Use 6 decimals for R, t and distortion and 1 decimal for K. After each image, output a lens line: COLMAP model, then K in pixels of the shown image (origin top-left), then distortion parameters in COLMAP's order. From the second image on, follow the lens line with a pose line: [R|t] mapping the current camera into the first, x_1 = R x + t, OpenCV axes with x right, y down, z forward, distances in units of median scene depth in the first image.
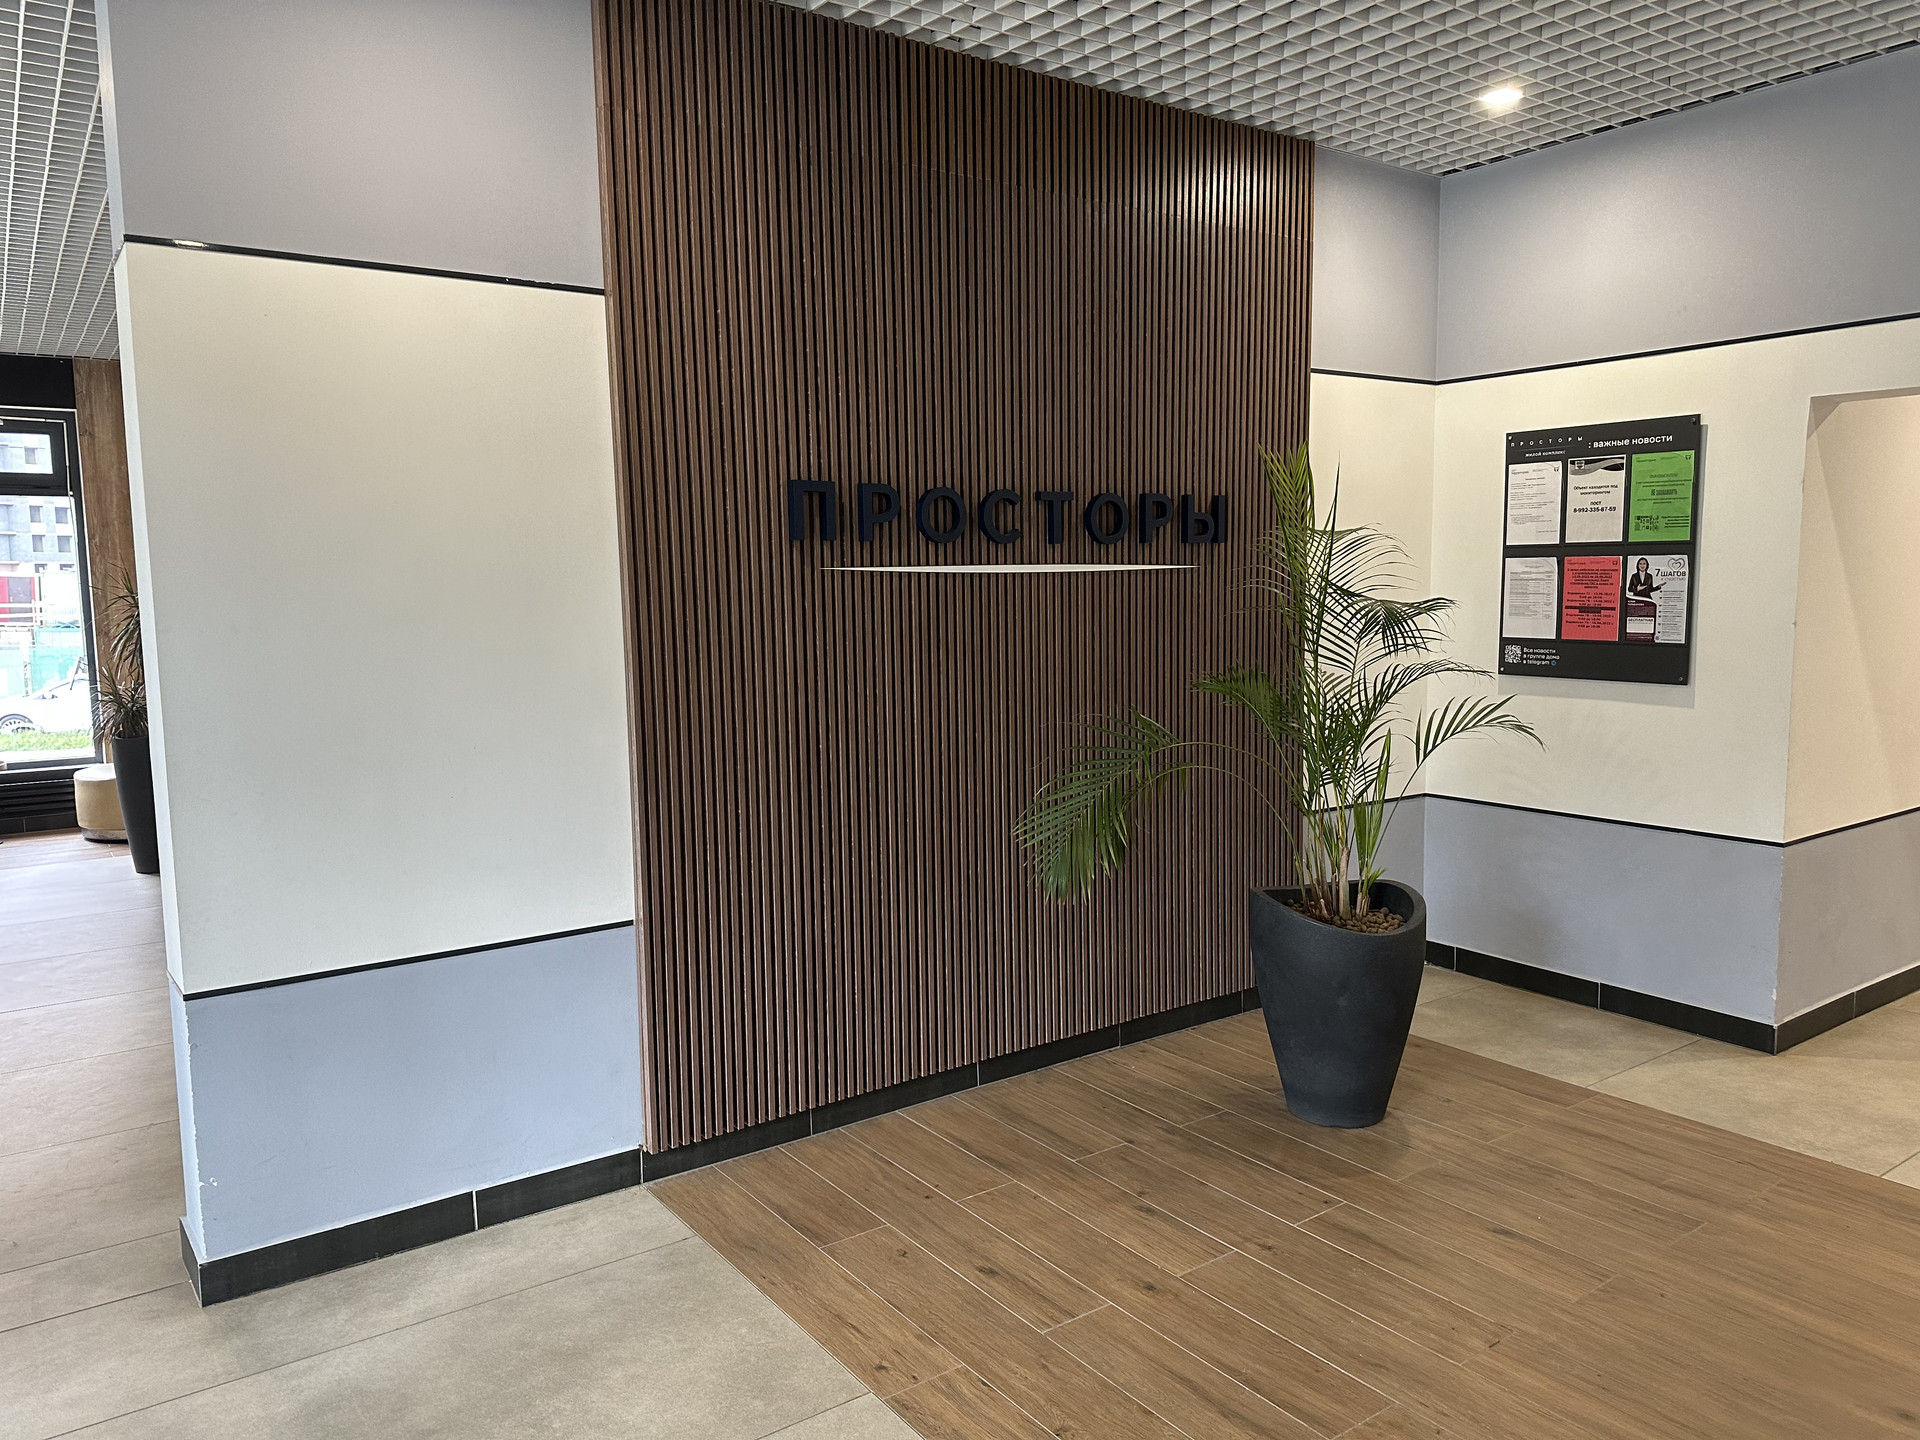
lens RADIAL K [[1338.0, 0, 967.6], [0, 1338.0, 708.6], [0, 0, 1]] dist [0.069942, -0.071104]
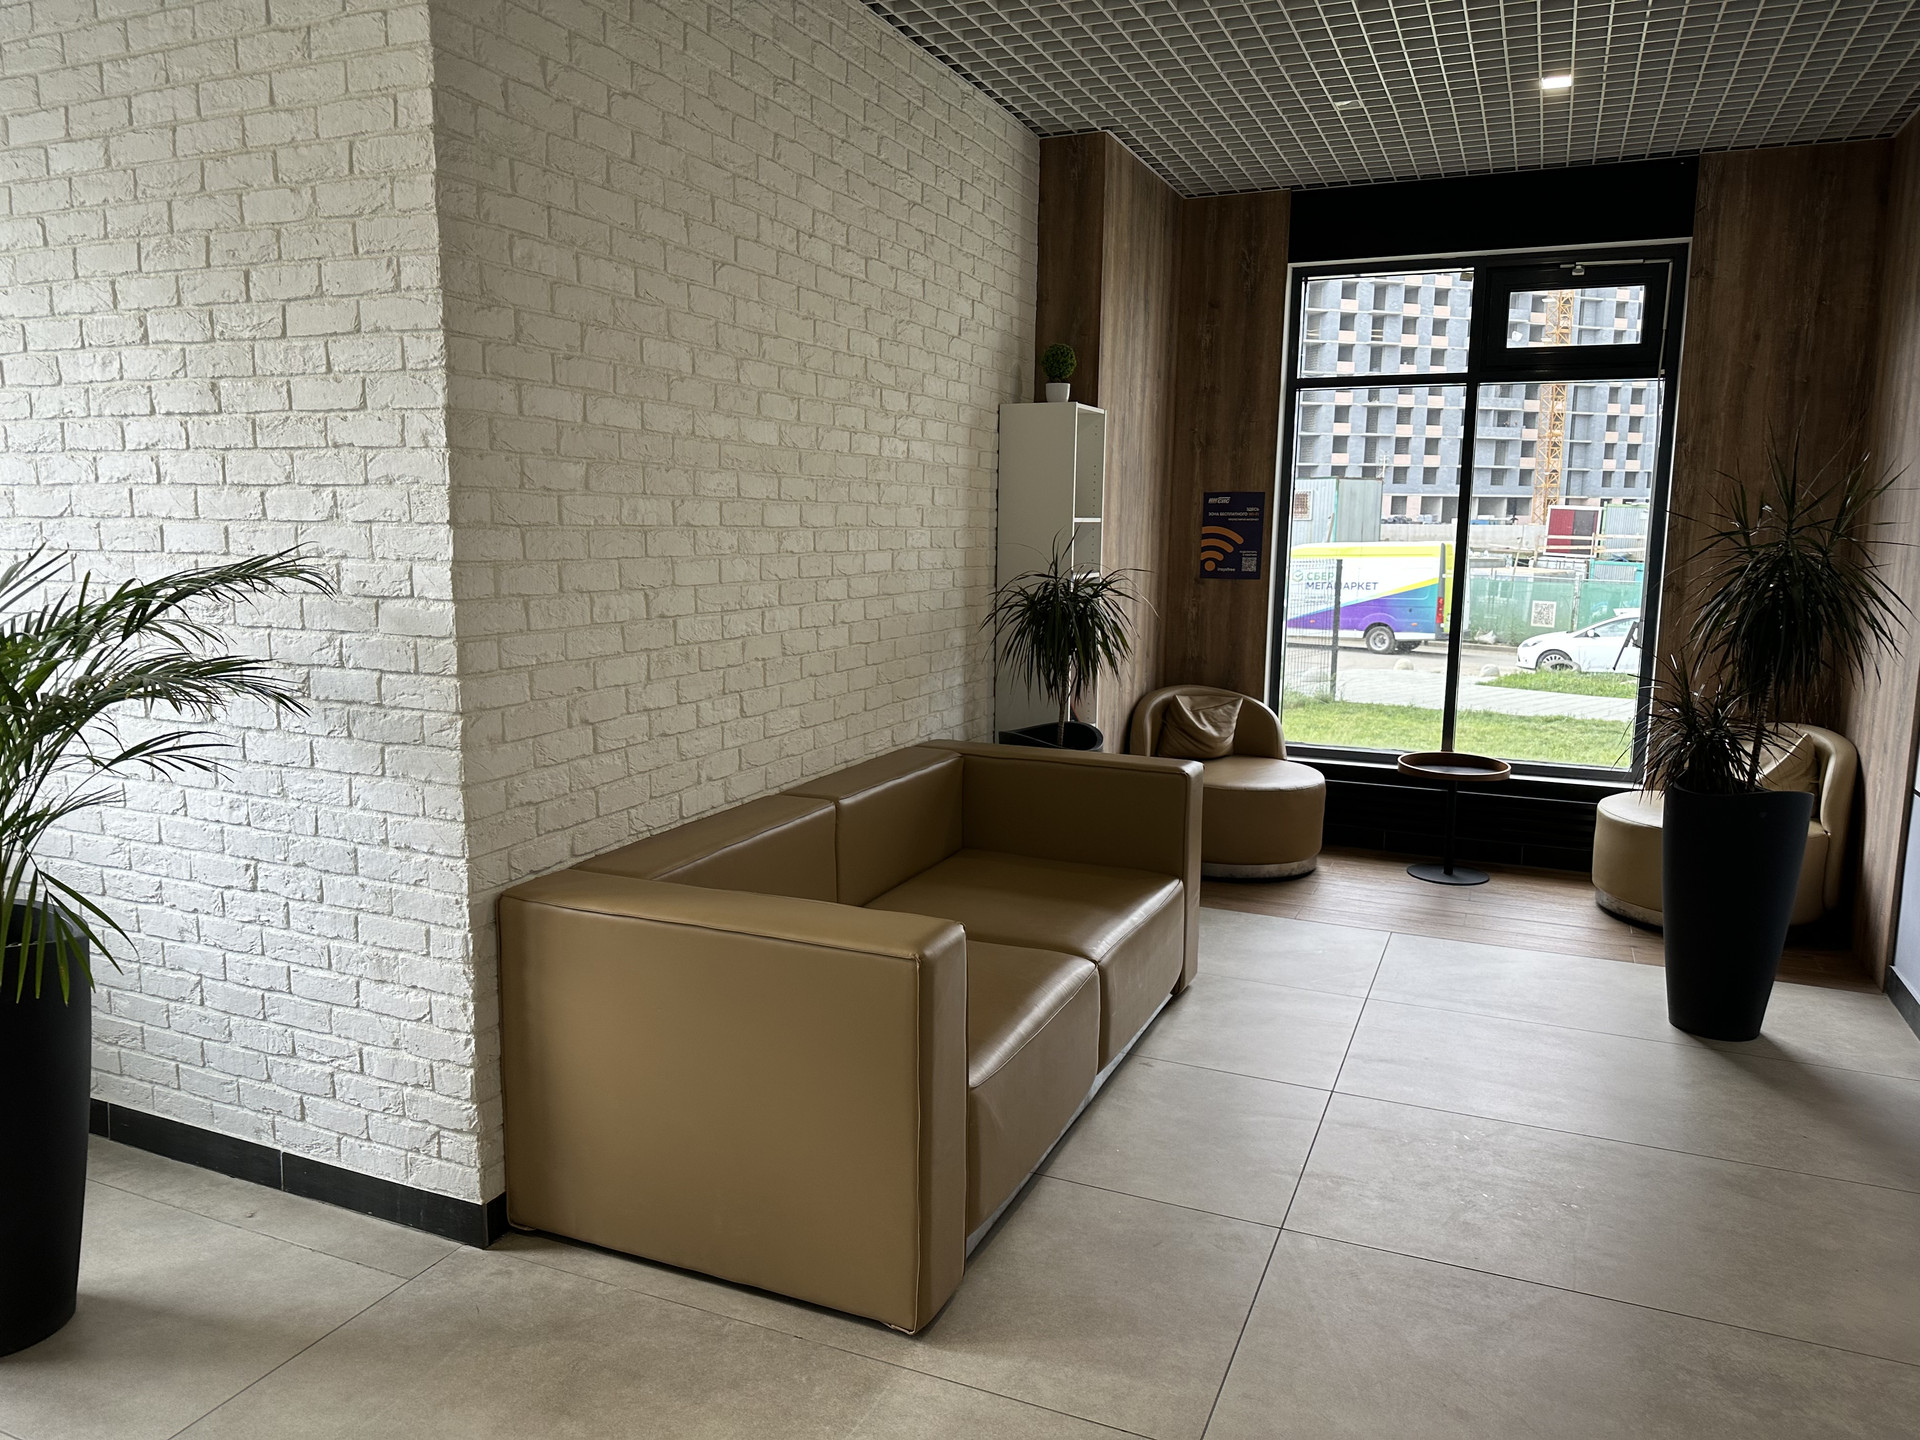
lens RADIAL K [[1338.0, 0, 954.1], [0, 1338.0, 717.1], [0, 0, 1]] dist [0.069942, -0.071104]
pose [[0.507124, 0.147336, -0.849186, -0.178060], [-0.103216, 0.988571, 0.109881, -0.021490], [0.855671, 0.031927, 0.516535, 0.265693]]
